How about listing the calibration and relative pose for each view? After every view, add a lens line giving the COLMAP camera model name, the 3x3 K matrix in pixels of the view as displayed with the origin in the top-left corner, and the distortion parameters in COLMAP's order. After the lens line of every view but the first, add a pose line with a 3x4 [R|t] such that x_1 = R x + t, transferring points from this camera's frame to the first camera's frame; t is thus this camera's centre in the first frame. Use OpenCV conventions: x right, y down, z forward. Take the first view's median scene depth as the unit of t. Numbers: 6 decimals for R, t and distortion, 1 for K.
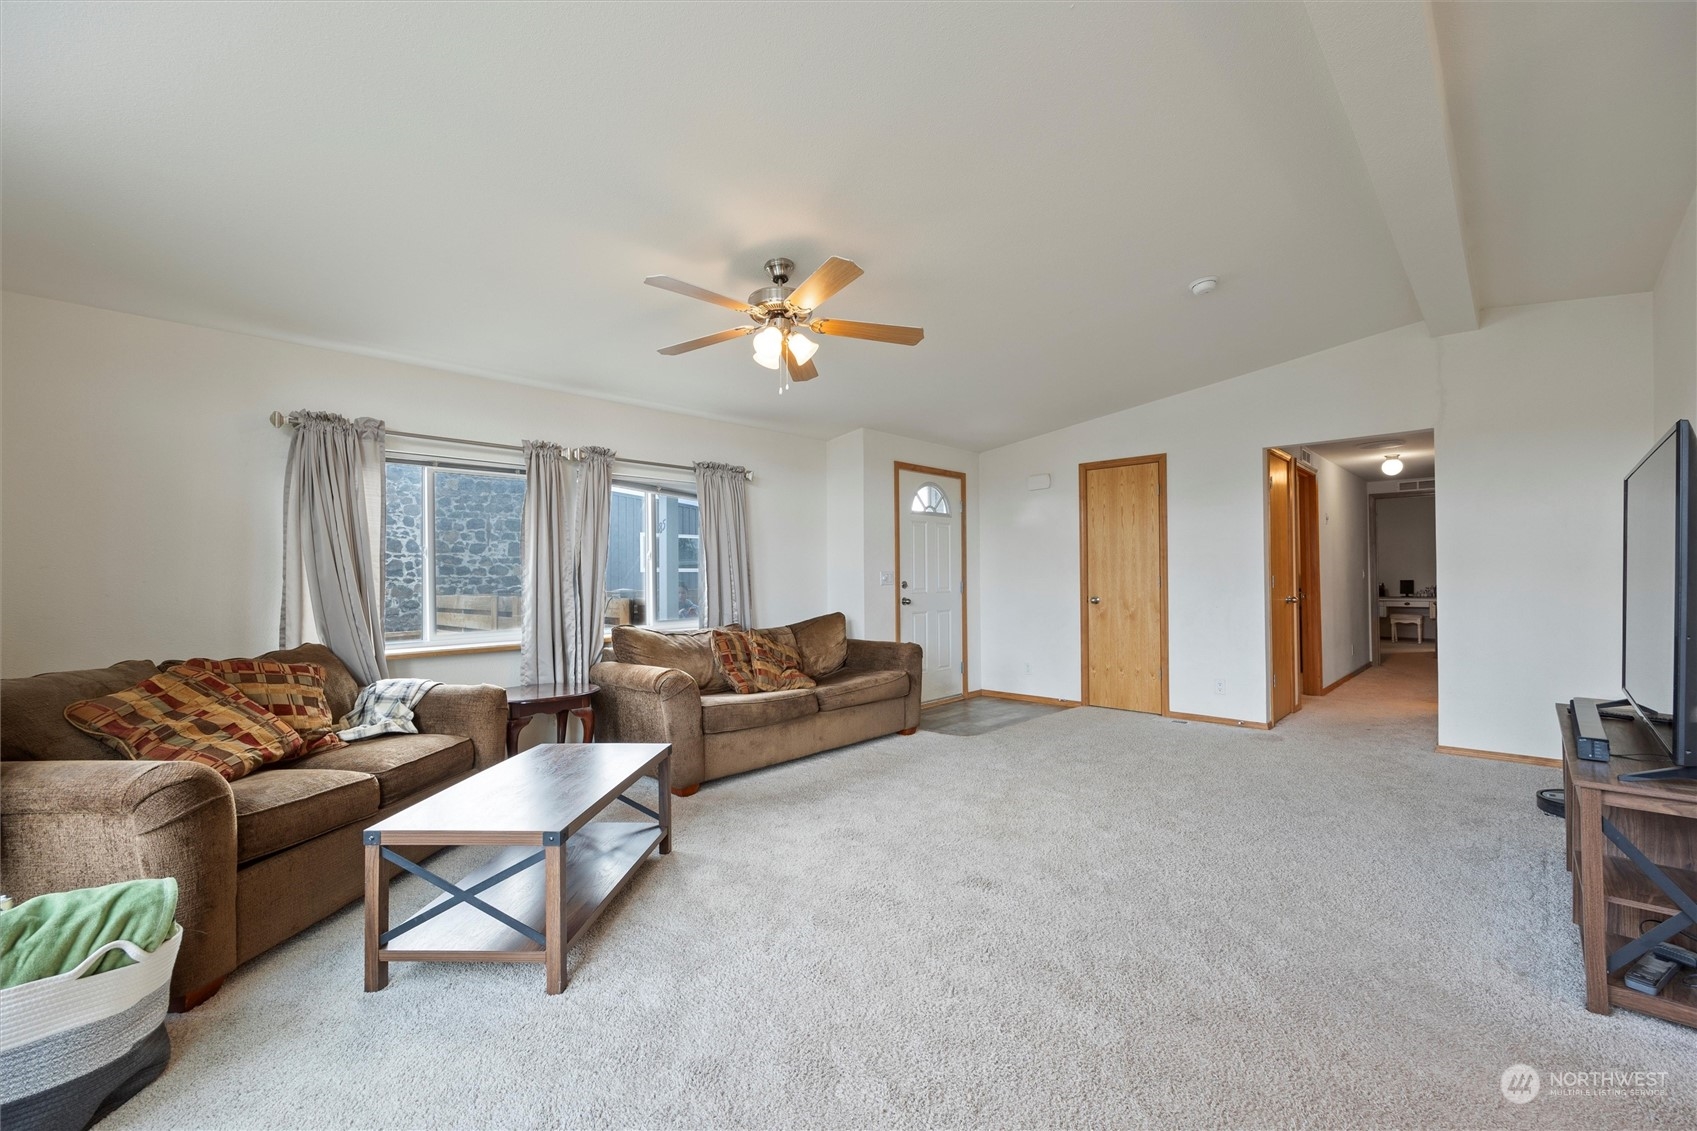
lens RADIAL K [[684.9, 0, 842.3], [0, 684.9, 572.1], [0, 0, 1]] dist [-0.001998, 0.000295]
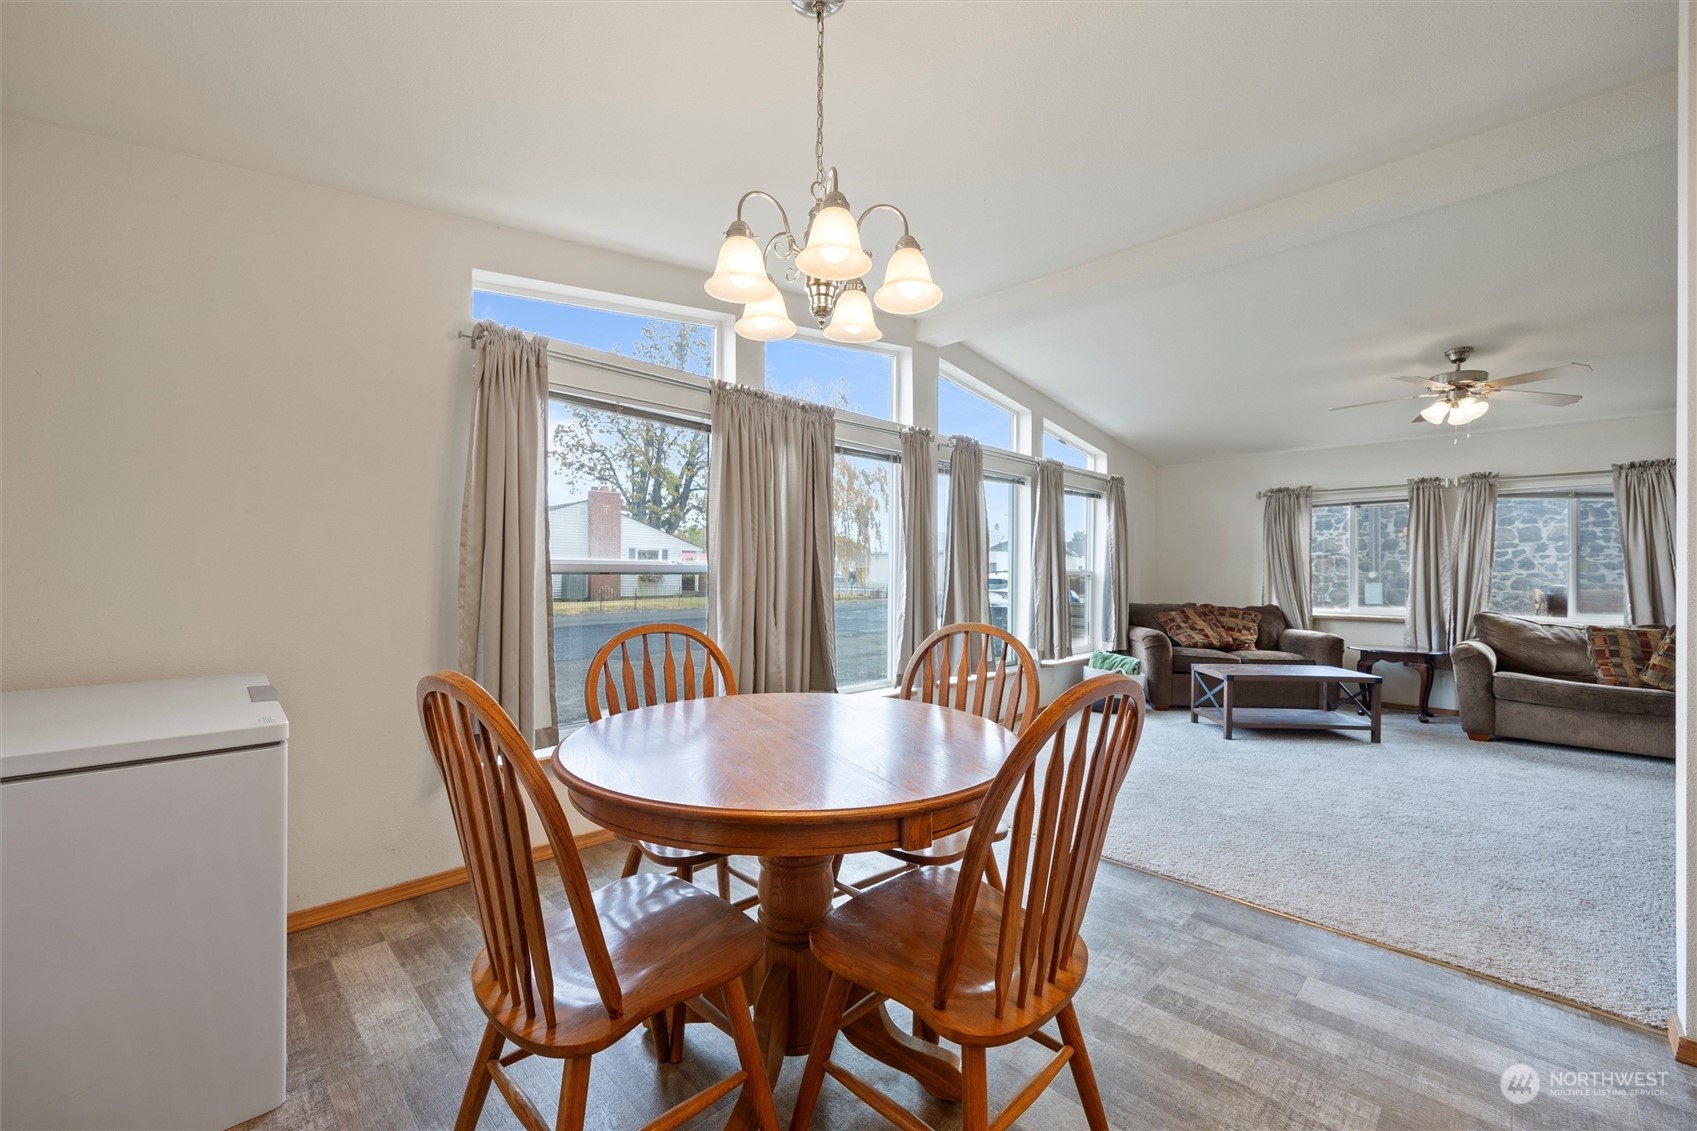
lens RADIAL K [[684.9, 0, 850.1], [0, 684.9, 568.2], [0, 0, 1]] dist [-0.001998, 0.000295]
pose [[-0.025172, 0.006386, -0.999663, 1.164677], [-0.000834, 0.999979, 0.006409, -0.013142], [0.999683, 0.000995, -0.025167, -0.172652]]
